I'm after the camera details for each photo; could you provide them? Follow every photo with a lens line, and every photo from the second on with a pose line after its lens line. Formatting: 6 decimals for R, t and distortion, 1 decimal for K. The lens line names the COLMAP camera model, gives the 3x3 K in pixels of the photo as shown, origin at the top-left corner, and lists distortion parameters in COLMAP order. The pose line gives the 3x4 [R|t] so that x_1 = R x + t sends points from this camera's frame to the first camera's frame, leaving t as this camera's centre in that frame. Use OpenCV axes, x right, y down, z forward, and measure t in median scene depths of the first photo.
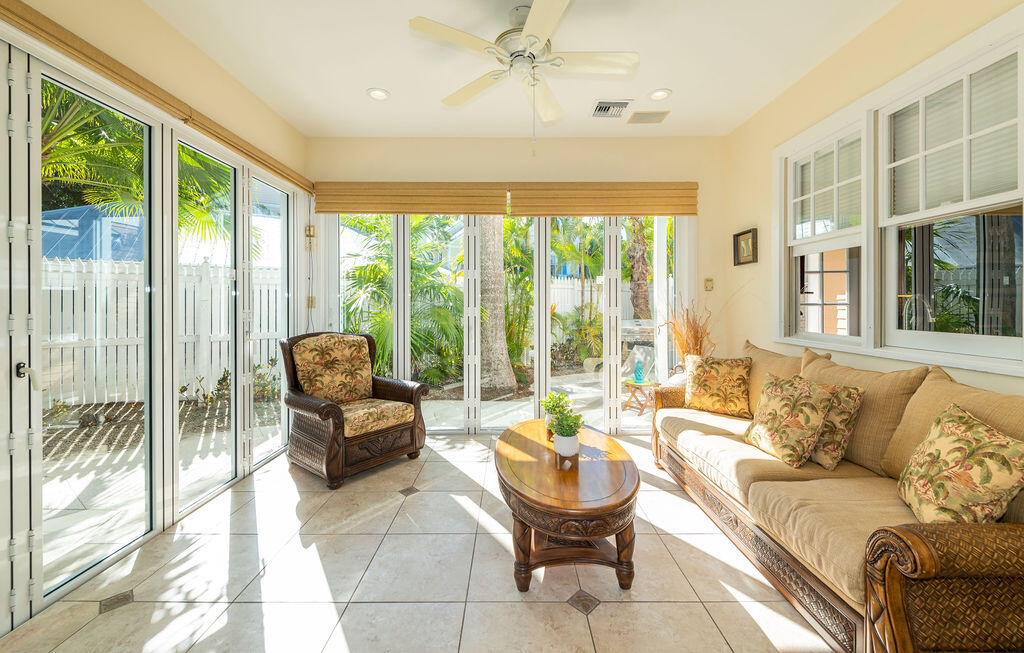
lens RADIAL K [[396.5, 0, 512.9], [0, 396.5, 305.9], [0, 0, 1]] dist [-0.000501, -0.000074]
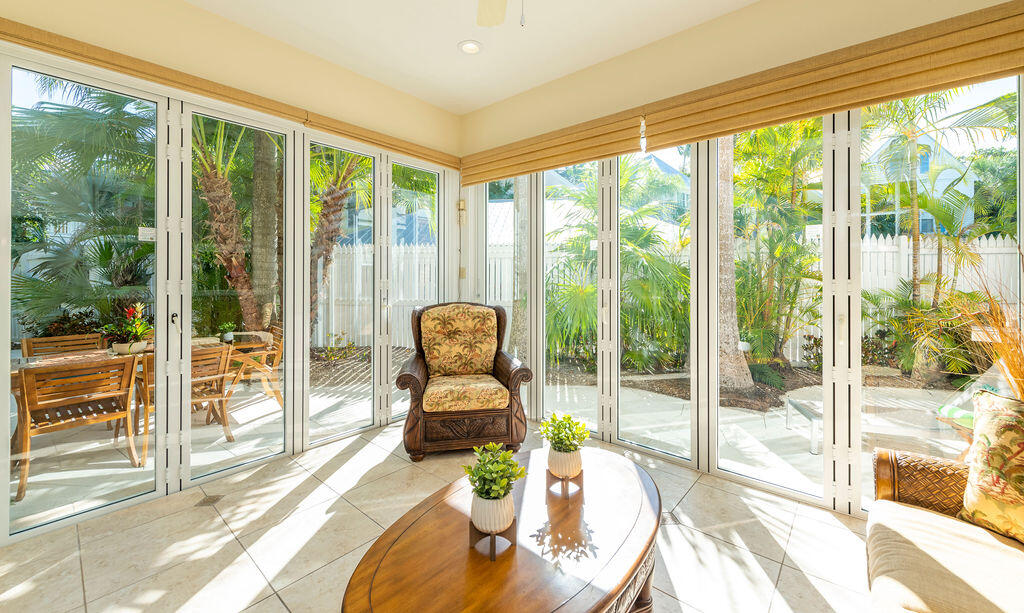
lens RADIAL K [[397.0, 0, 518.4], [0, 397.0, 277.0], [0, 0, 1]] dist [0.001608, -0.000189]
pose [[0.760294, 0.001927, -0.649576, 0.335900], [-0.004873, 0.999984, -0.002737, 0.004092], [0.649560, 0.005246, 0.760292, 0.356864]]
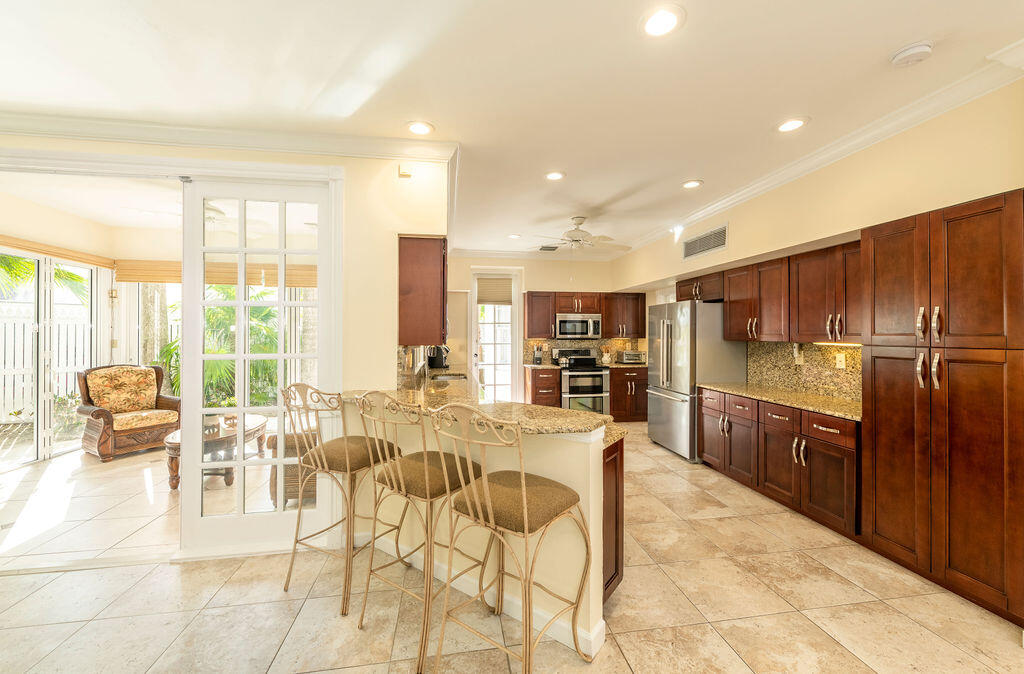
lens RADIAL K [[400.4, 0, 513.6], [0, 400.4, 332.4], [0, 0, 1]] dist [-0.001972, -0.000386]
pose [[0.988676, 0.003817, 0.150020, 0.818469], [-0.003150, 0.999984, -0.004684, -0.056433], [-0.150035, 0.004158, 0.988672, -0.742822]]
